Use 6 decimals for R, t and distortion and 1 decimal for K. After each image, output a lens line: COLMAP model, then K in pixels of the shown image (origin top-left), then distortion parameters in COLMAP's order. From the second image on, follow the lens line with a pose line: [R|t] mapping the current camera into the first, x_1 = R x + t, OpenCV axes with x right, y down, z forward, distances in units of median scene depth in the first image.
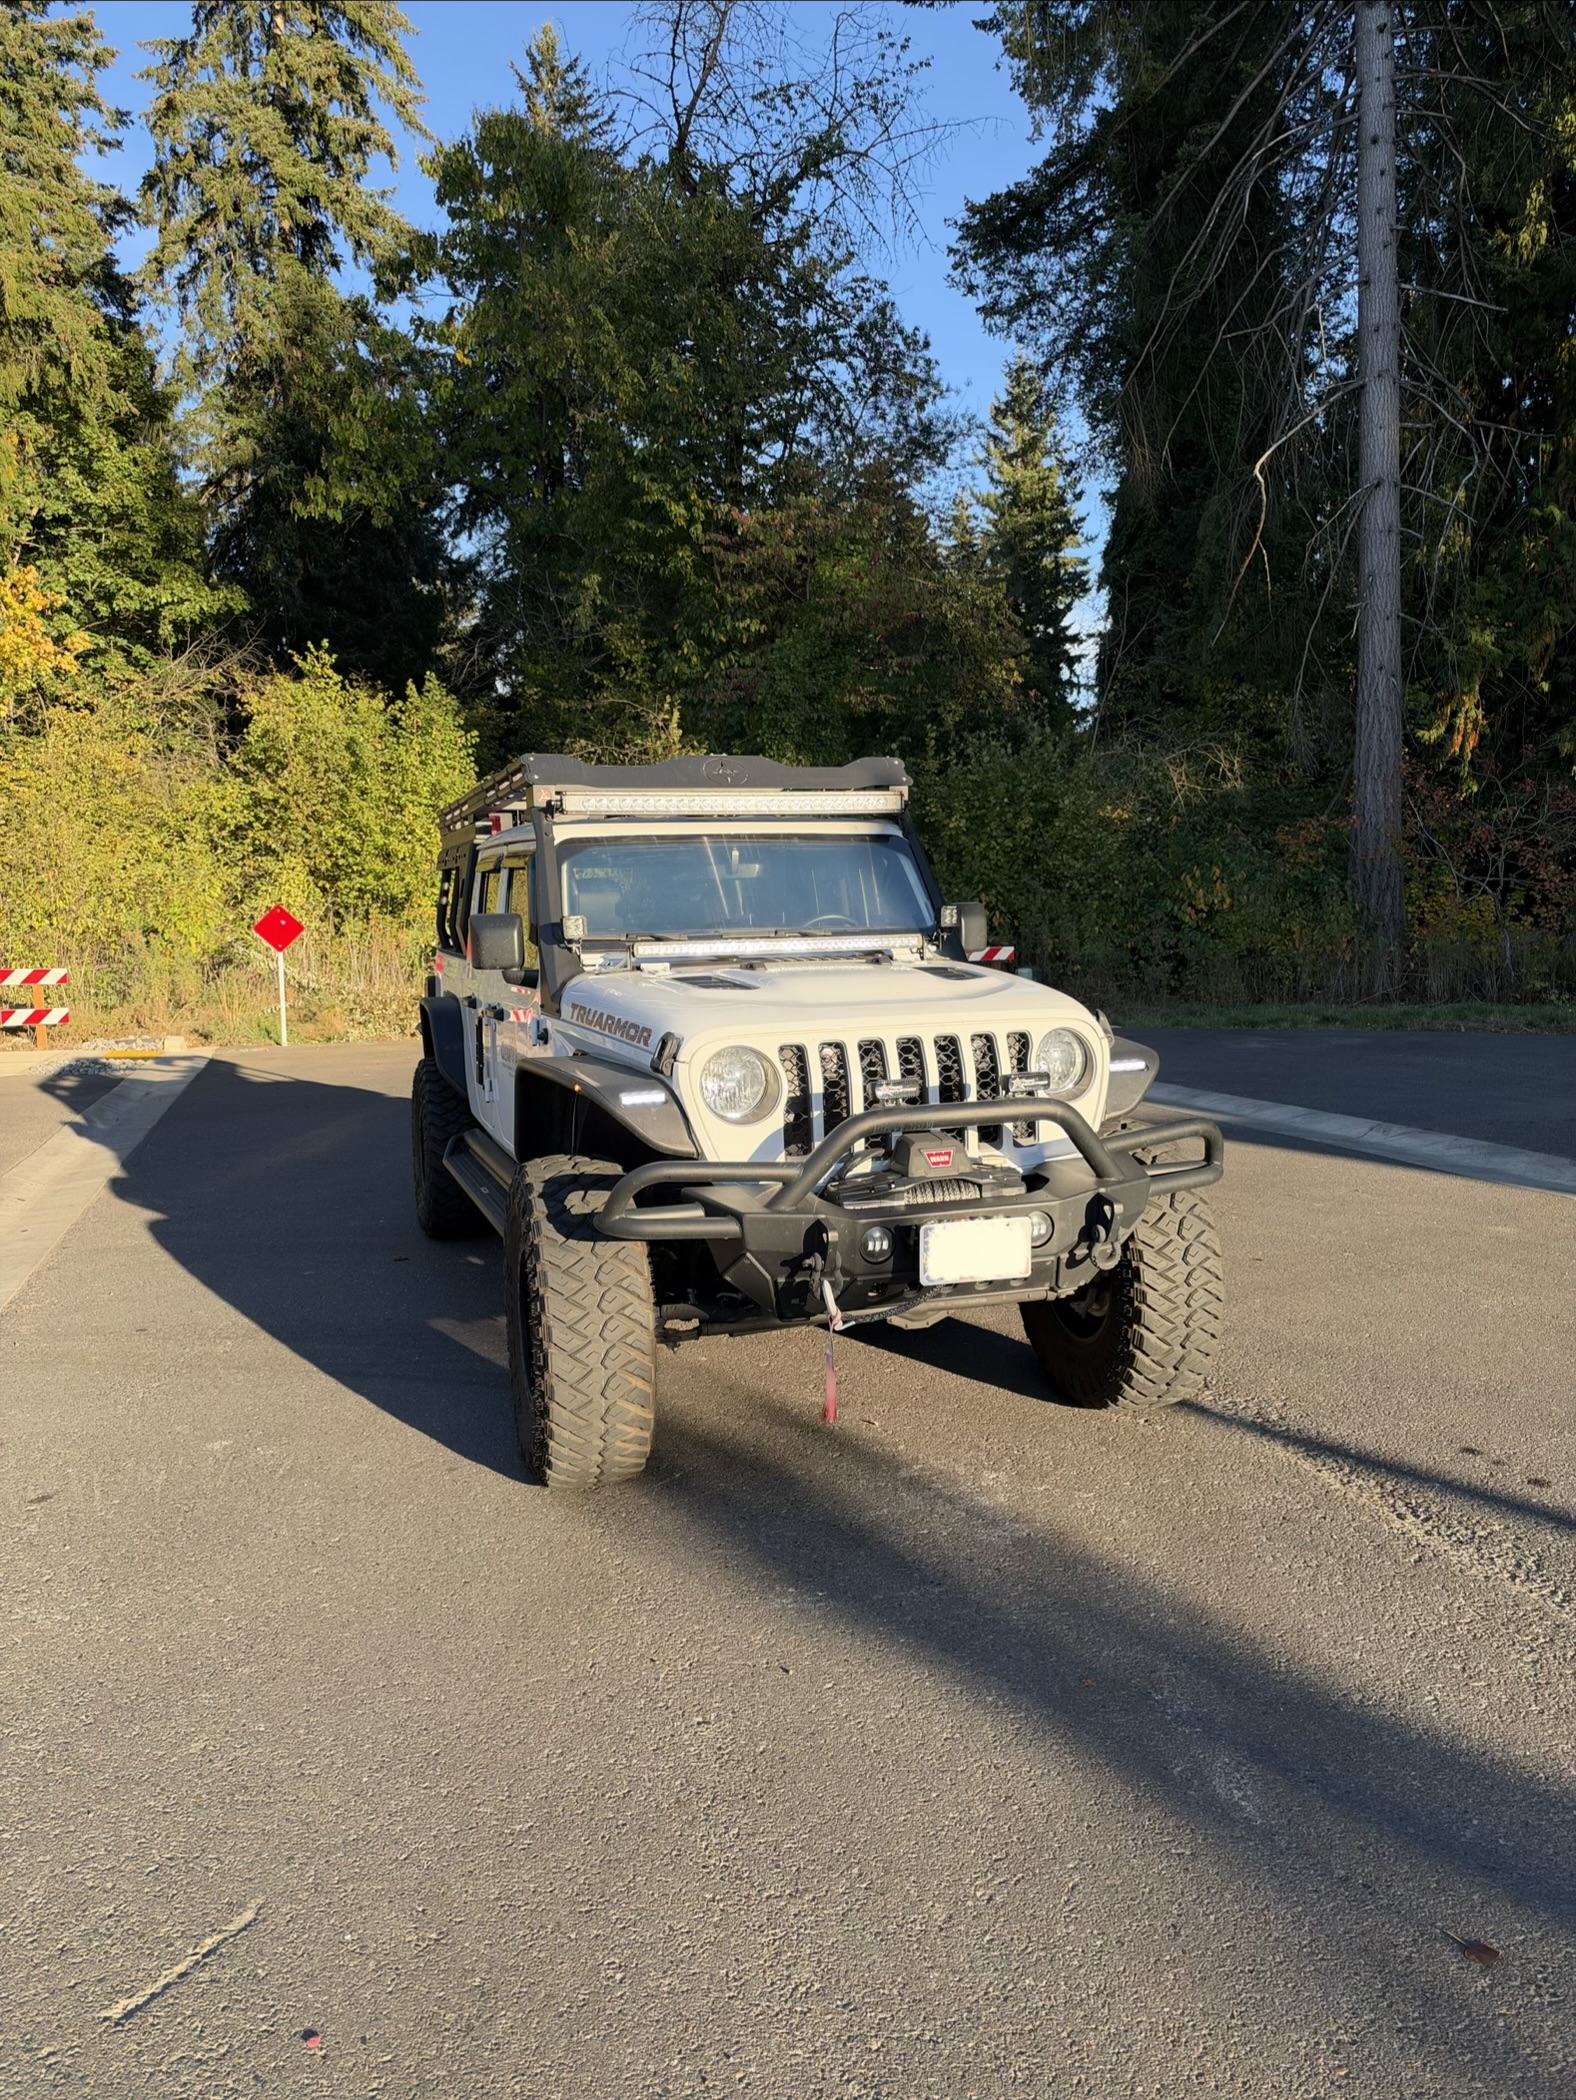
lens RADIAL K [[1507.8, 0, 799.3], [0, 1507.8, 1057.6], [0, 0, 1]] dist [0.002444, -0.021282]
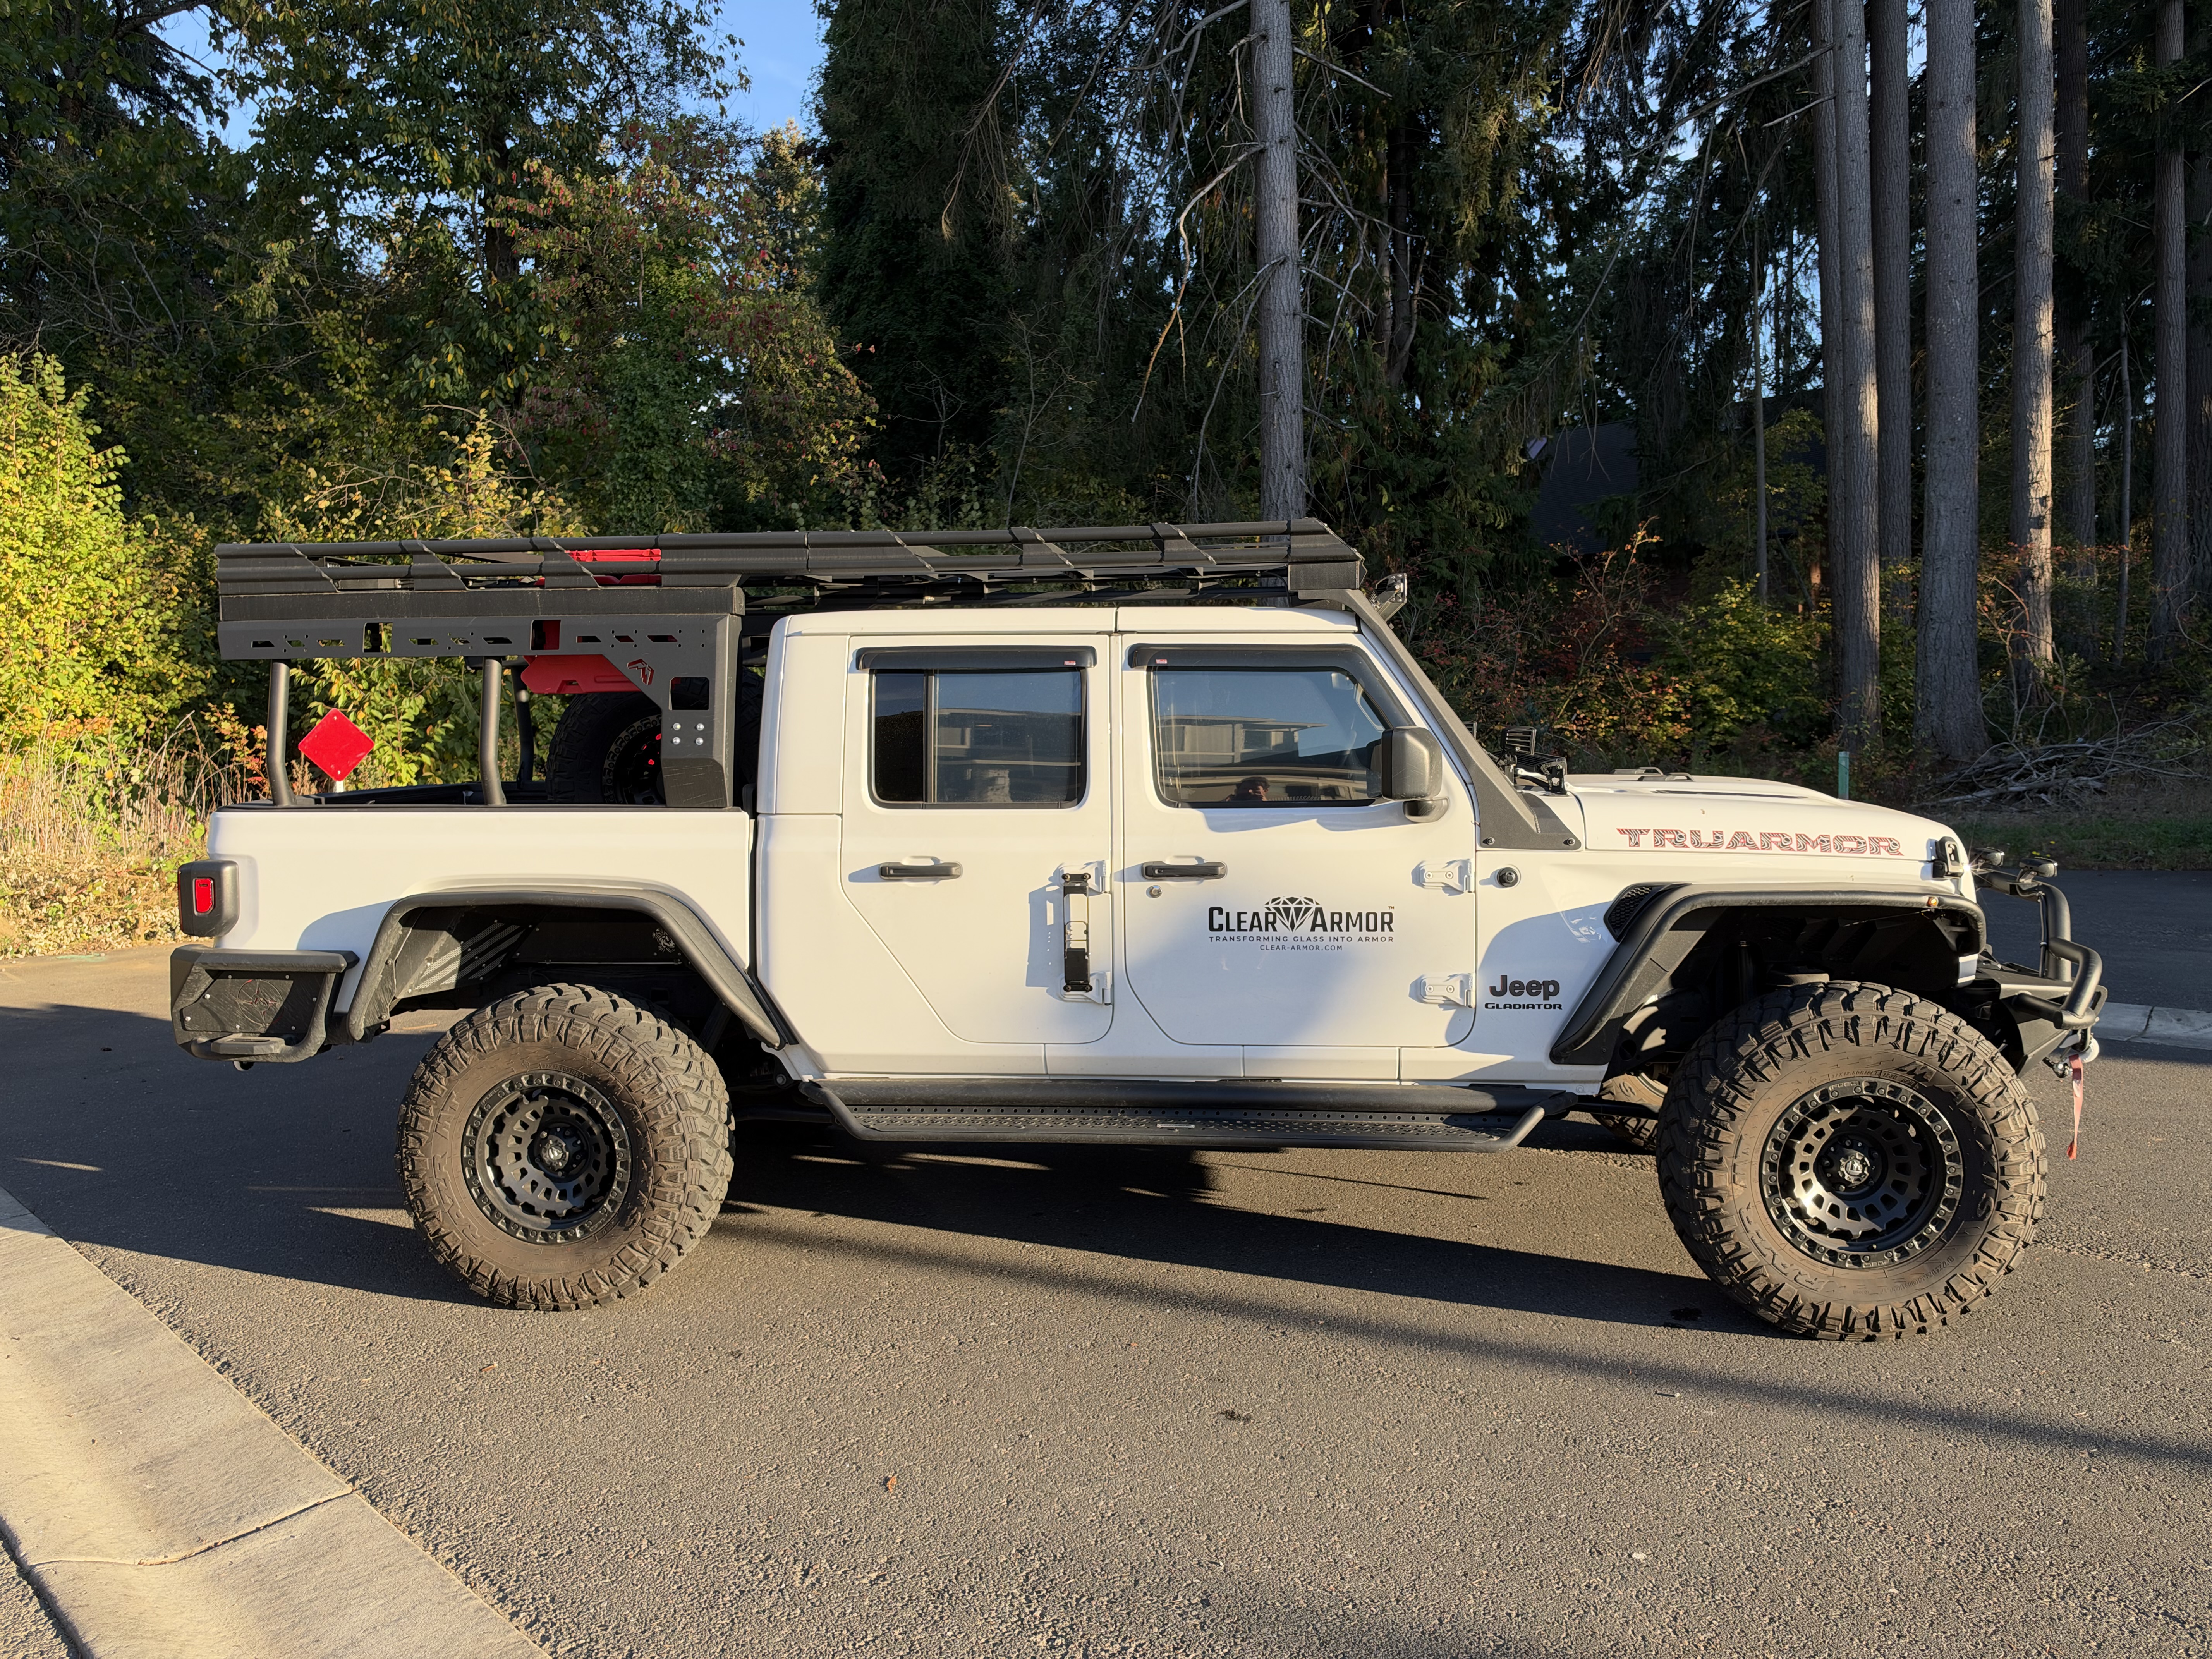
lens RADIAL K [[1587.6, 0, 1099.8], [0, 1587.6, 833.4], [0, 0, 1]] dist [0.003355, -0.027005]
pose [[0.881175, -0.028001, 0.471961, -0.152756], [0.043191, 0.998838, -0.021378, -0.017811], [-0.470814, 0.039222, 0.881360, 0.194309]]
